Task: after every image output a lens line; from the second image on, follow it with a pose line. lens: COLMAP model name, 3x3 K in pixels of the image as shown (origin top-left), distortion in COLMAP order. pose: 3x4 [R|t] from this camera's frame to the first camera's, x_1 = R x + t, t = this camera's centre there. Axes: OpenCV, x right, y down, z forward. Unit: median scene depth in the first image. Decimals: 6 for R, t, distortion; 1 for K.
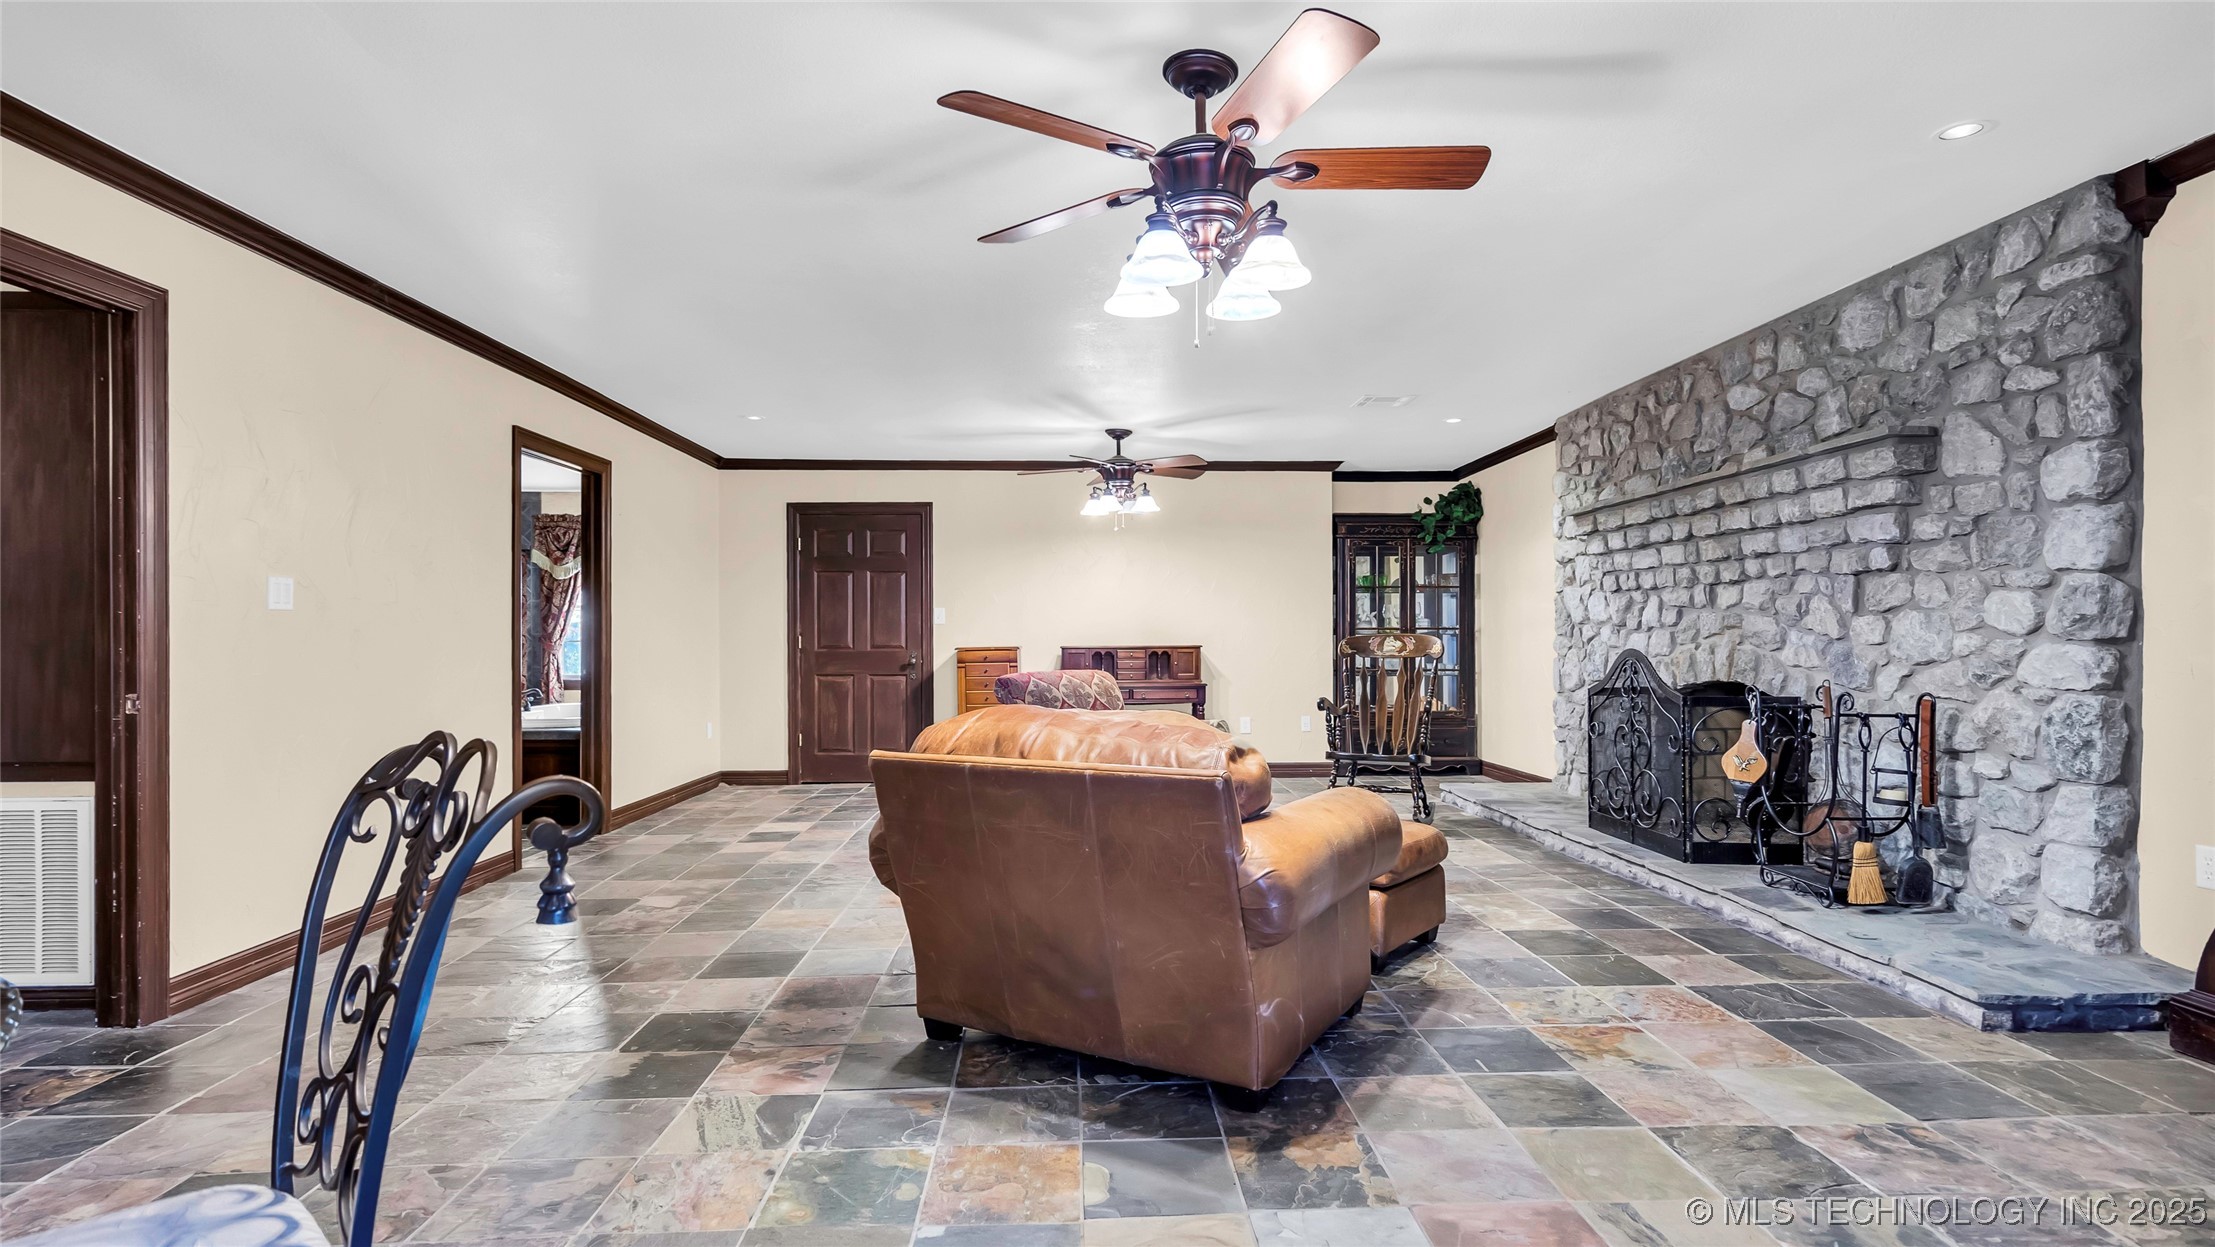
lens RADIAL K [[1091.9, 0, 1114.7], [0, 1091.9, 638.3], [0, 0, 1]] dist [-0.000165, 0.000689]
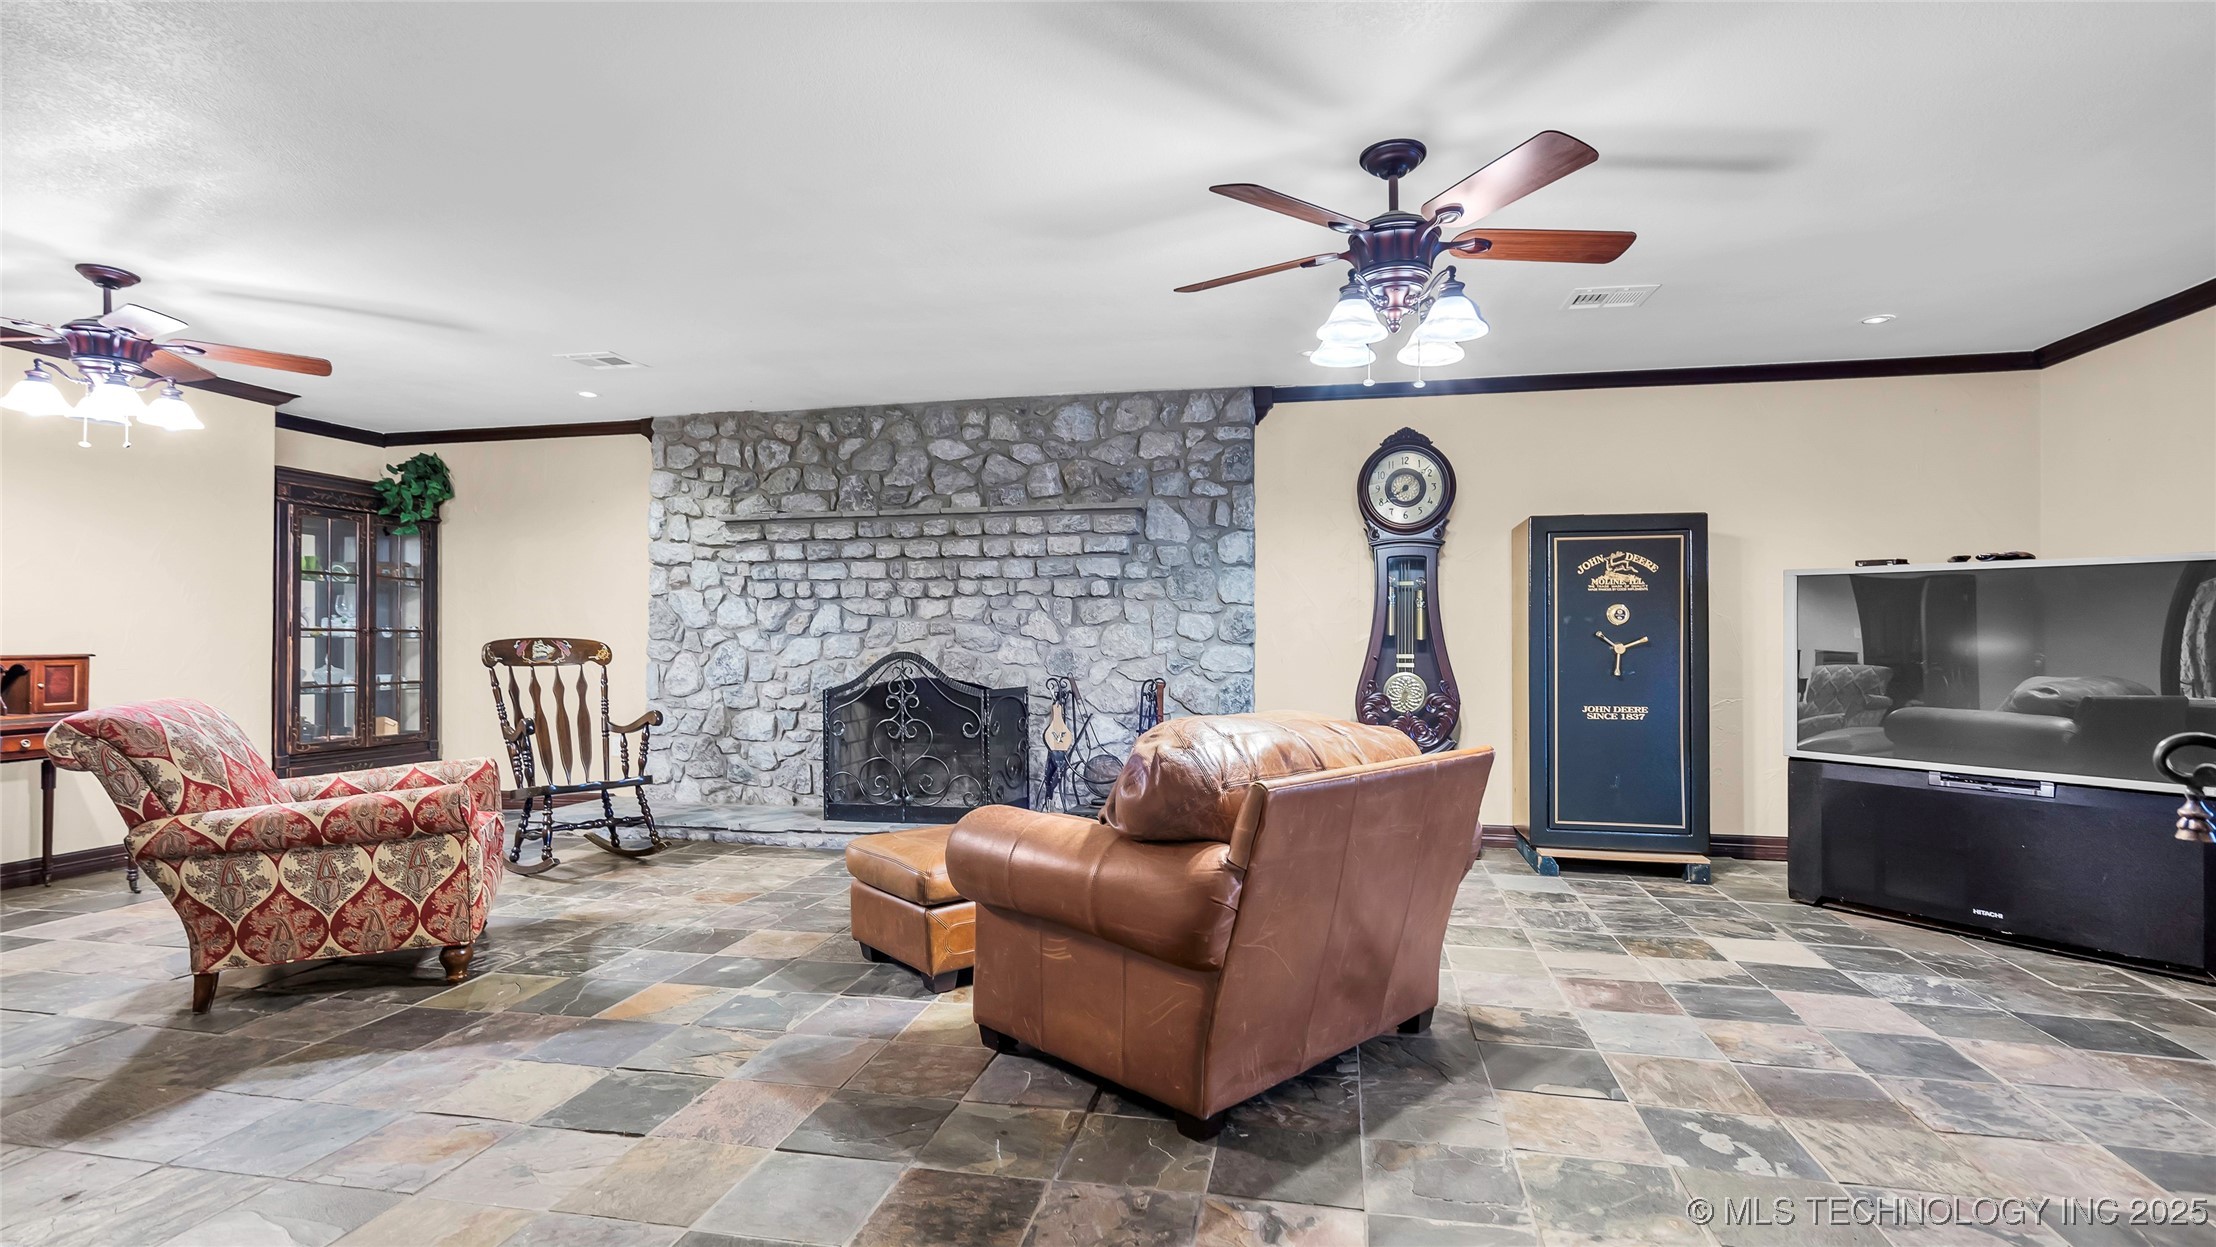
lens RADIAL K [[1071.4, 0, 1108.0], [0, 1071.4, 623.5], [0, 0, 1]] dist [-0.000444, 0.000035]
pose [[0.253418, 0.018961, 0.967171, -0.639854], [0.000172, 0.999807, -0.019646, 0.002484], [-0.967357, 0.005145, 0.253365, 0.584861]]
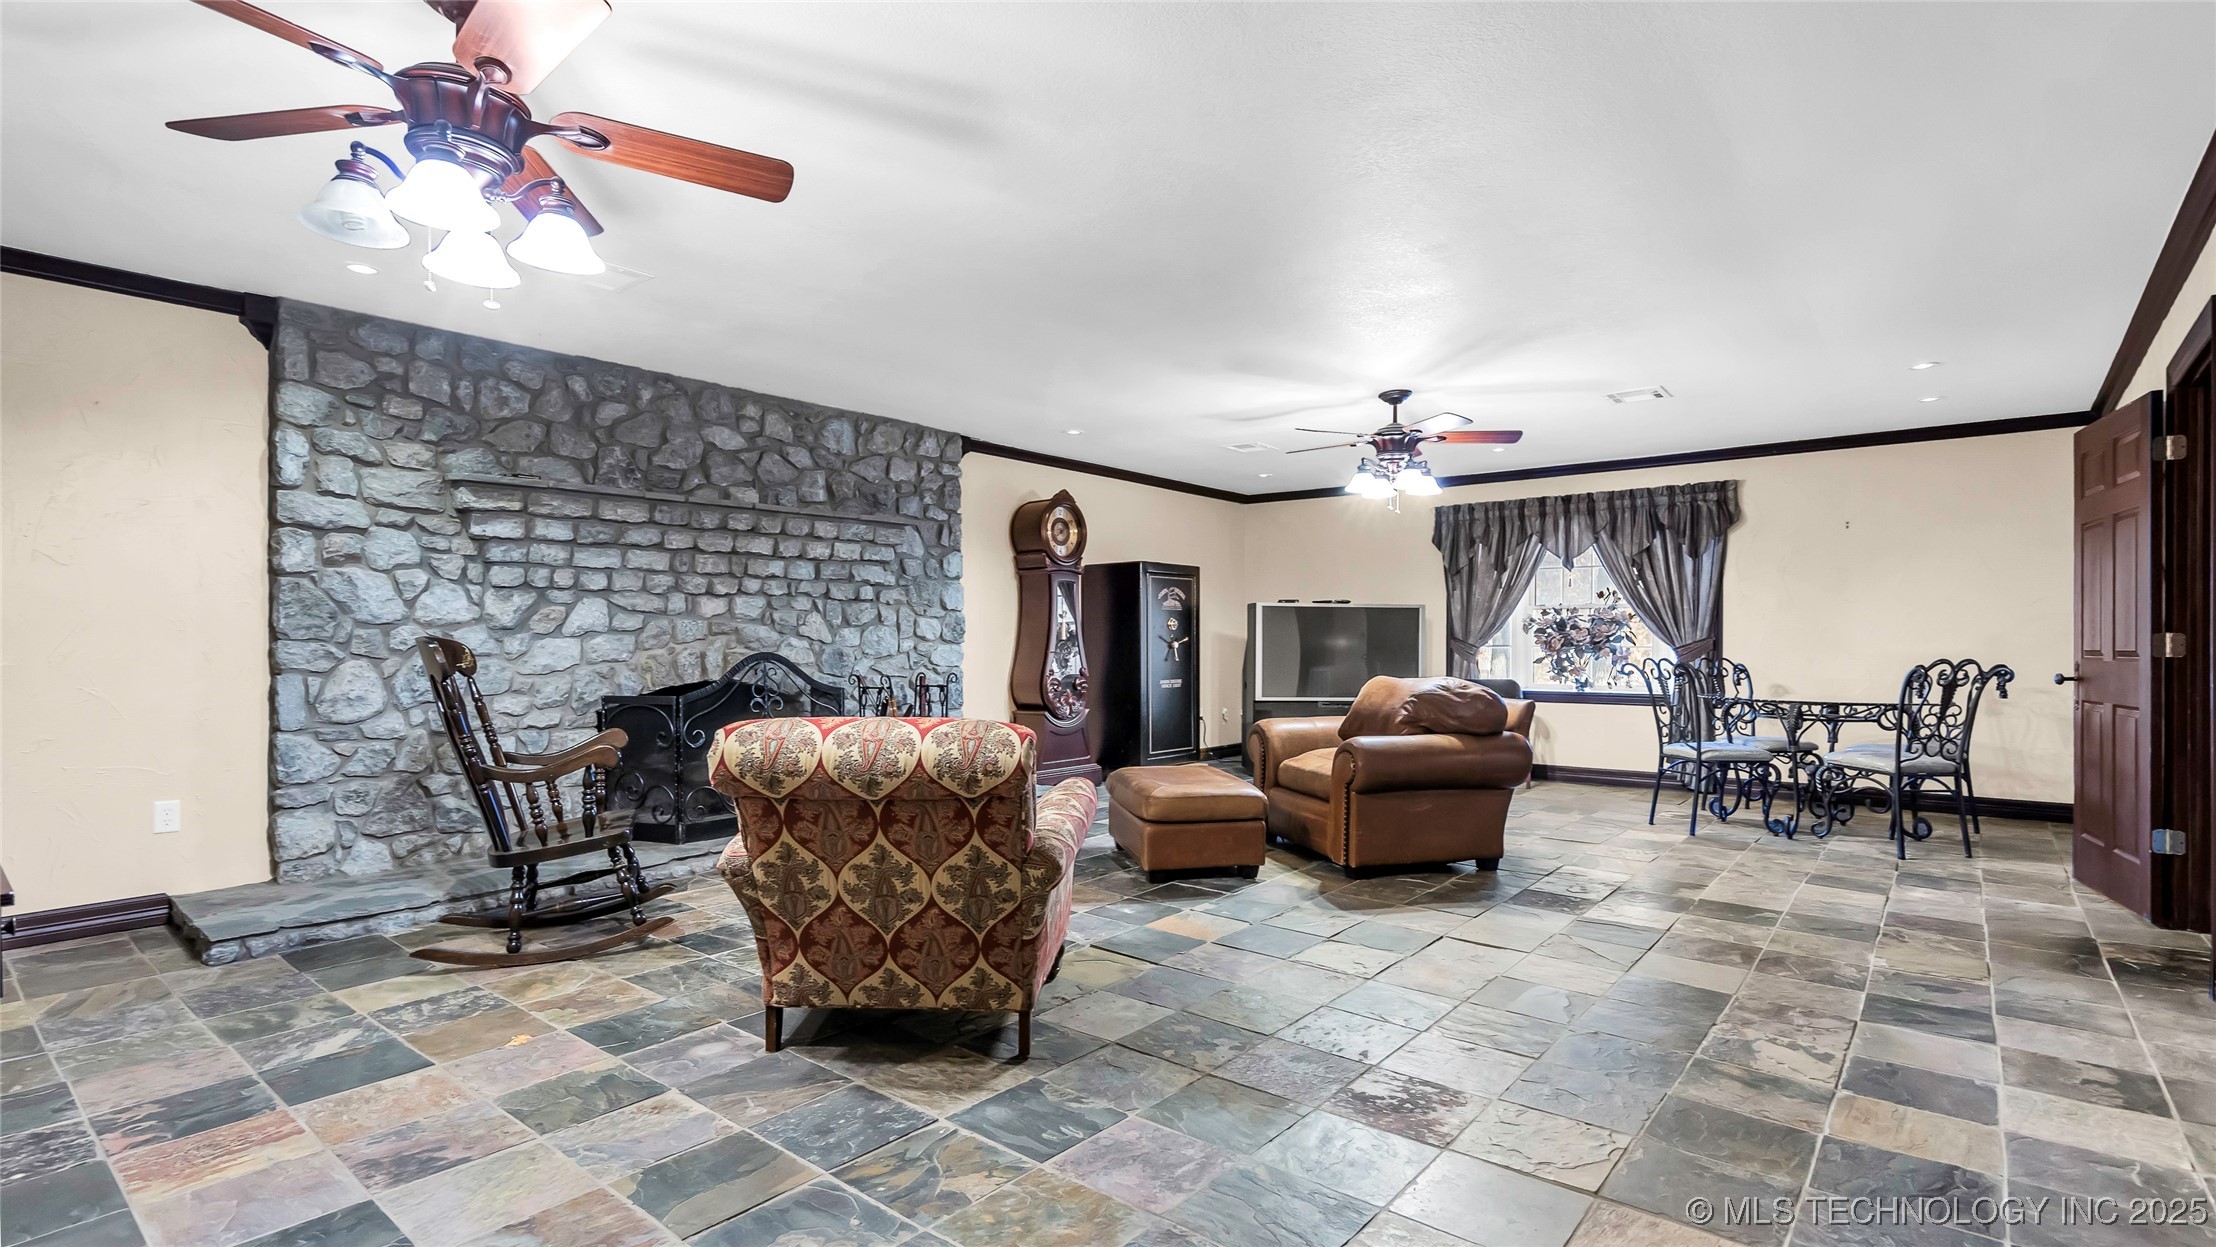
lens RADIAL K [[1058.8, 0, 1118.7], [0, 1058.8, 647.9], [0, 0, 1]] dist [0.002381, 0.000731]
pose [[-0.752484, 0.002425, 0.658606, -0.565503], [0.006876, 0.999968, 0.004175, 0.003638], [-0.658574, 0.007670, -0.752477, 1.801276]]
